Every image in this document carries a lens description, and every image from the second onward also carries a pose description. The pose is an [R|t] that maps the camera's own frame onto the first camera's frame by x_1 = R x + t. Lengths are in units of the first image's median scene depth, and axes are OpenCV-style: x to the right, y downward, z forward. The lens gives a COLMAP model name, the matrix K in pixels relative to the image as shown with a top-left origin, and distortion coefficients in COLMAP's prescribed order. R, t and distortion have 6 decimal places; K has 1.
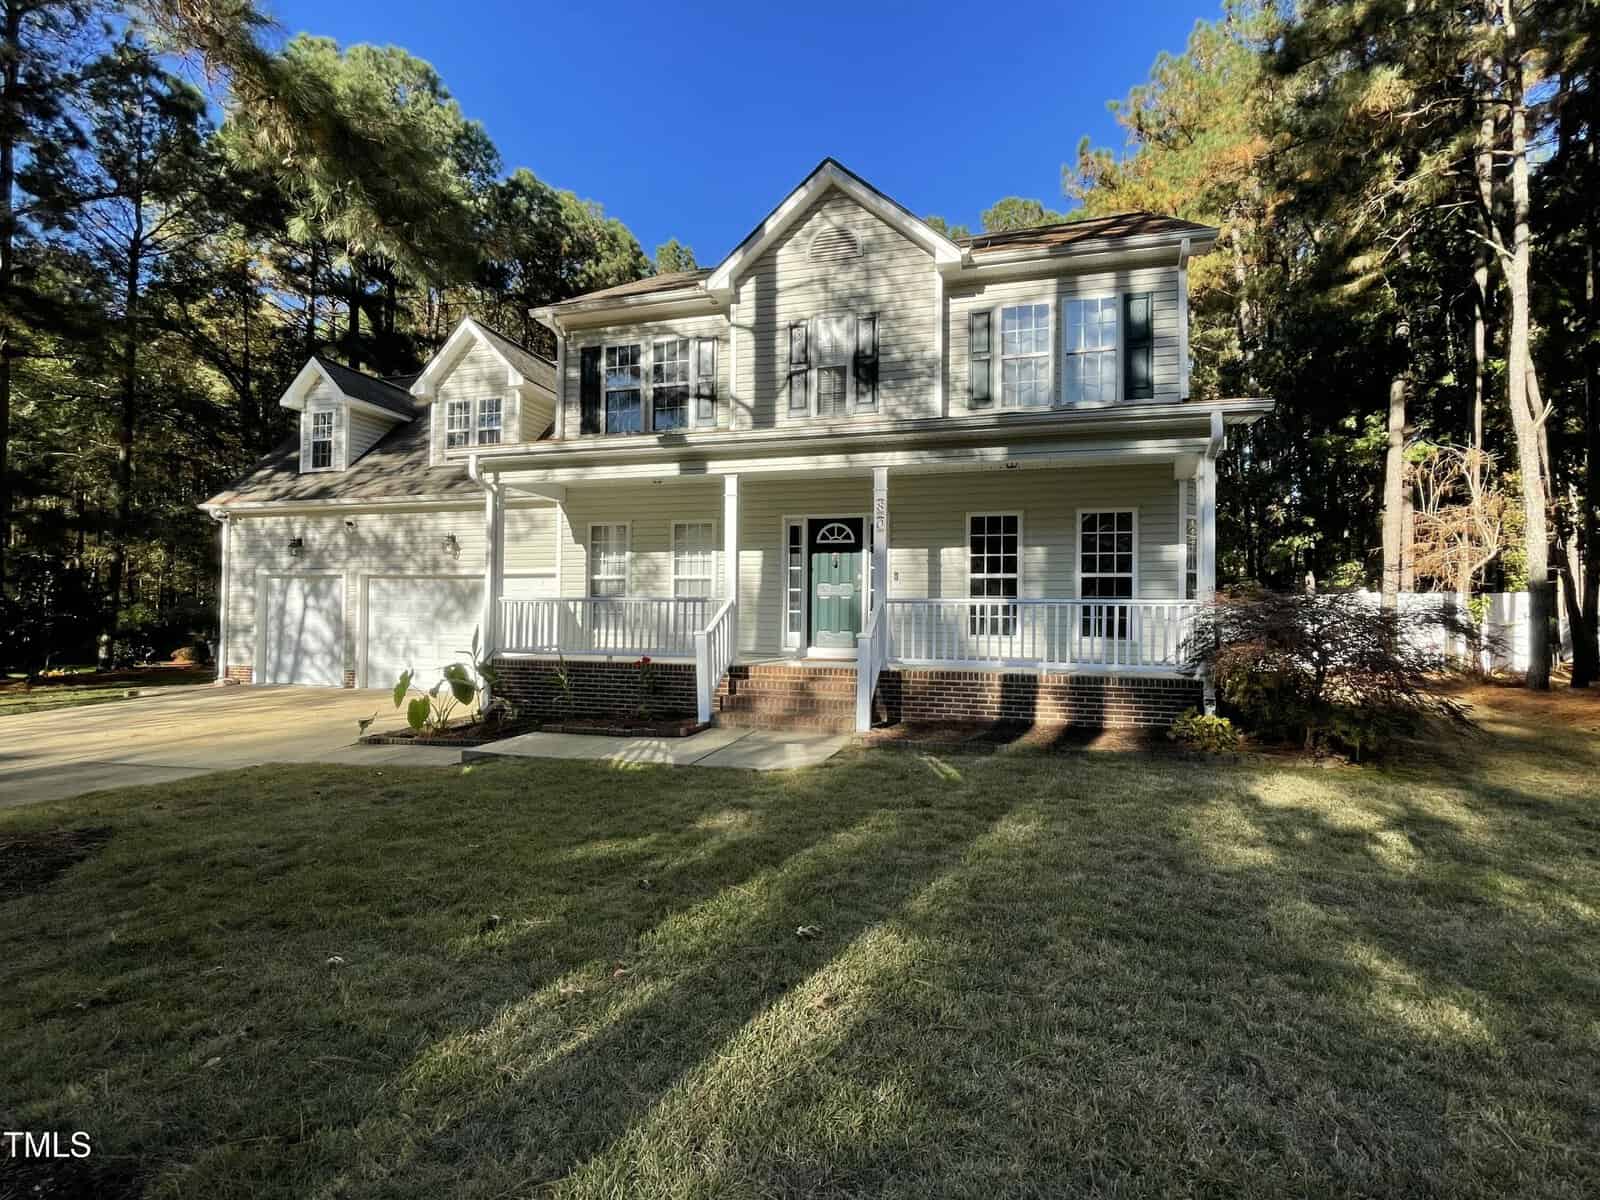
lens RADIAL K [[718.8, 0, 800.7], [0, 718.8, 600.0], [0, 0, 1]] dist [-0.000204, 0.000248]
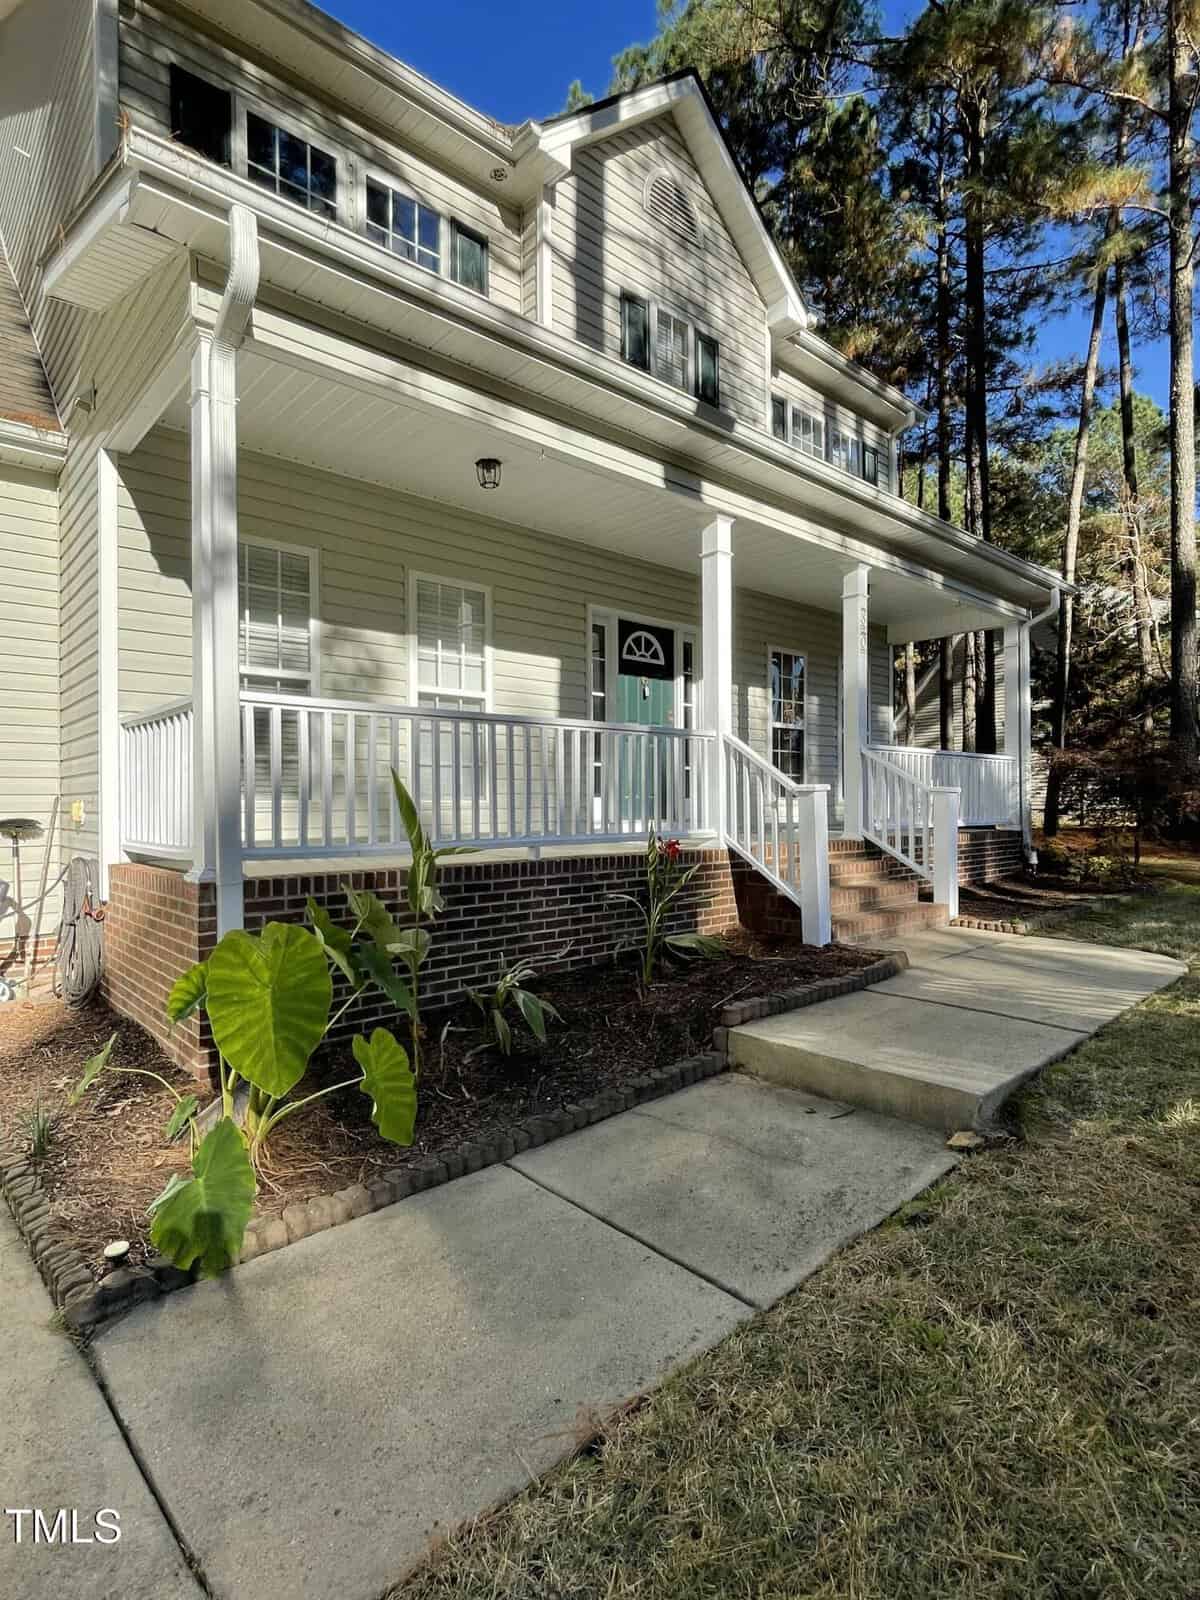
lens RADIAL K [[853.7, 0, 576.2], [0, 853.7, 797.5], [0, 0, 1]] dist [-0.000545, 0.001091]
pose [[0.524527, -0.003040, 0.851388, -0.643725], [0.003867, 0.999992, 0.001188, 0.042776], [-0.851385, 0.002669, 0.524535, 0.645649]]
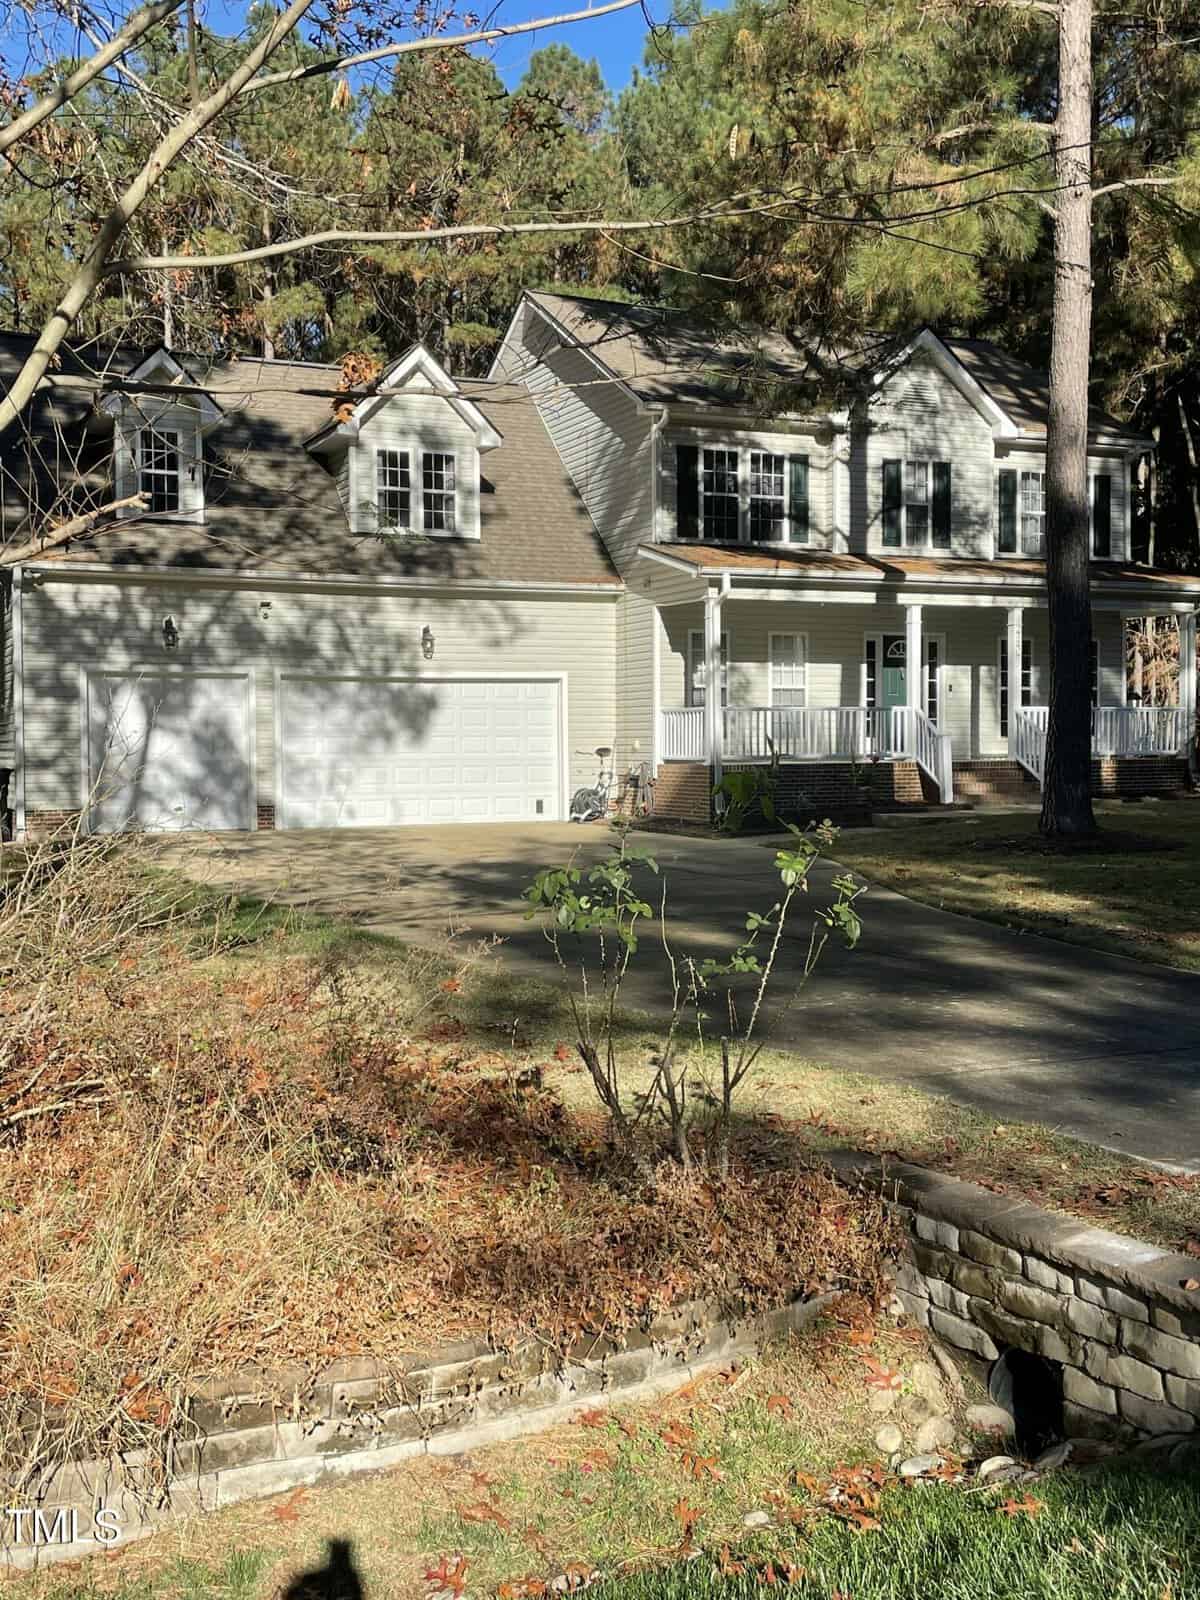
lens RADIAL K [[1802.8, 0, 601.3], [0, 1802.8, 803.0], [0, 0, 1]] dist [-0.020424, 0.000000]
pose [[0.734513, -0.041591, 0.677319, -2.239678], [0.012330, 0.998773, 0.047959, 0.007571], [-0.678482, -0.026875, 0.734125, -0.779135]]
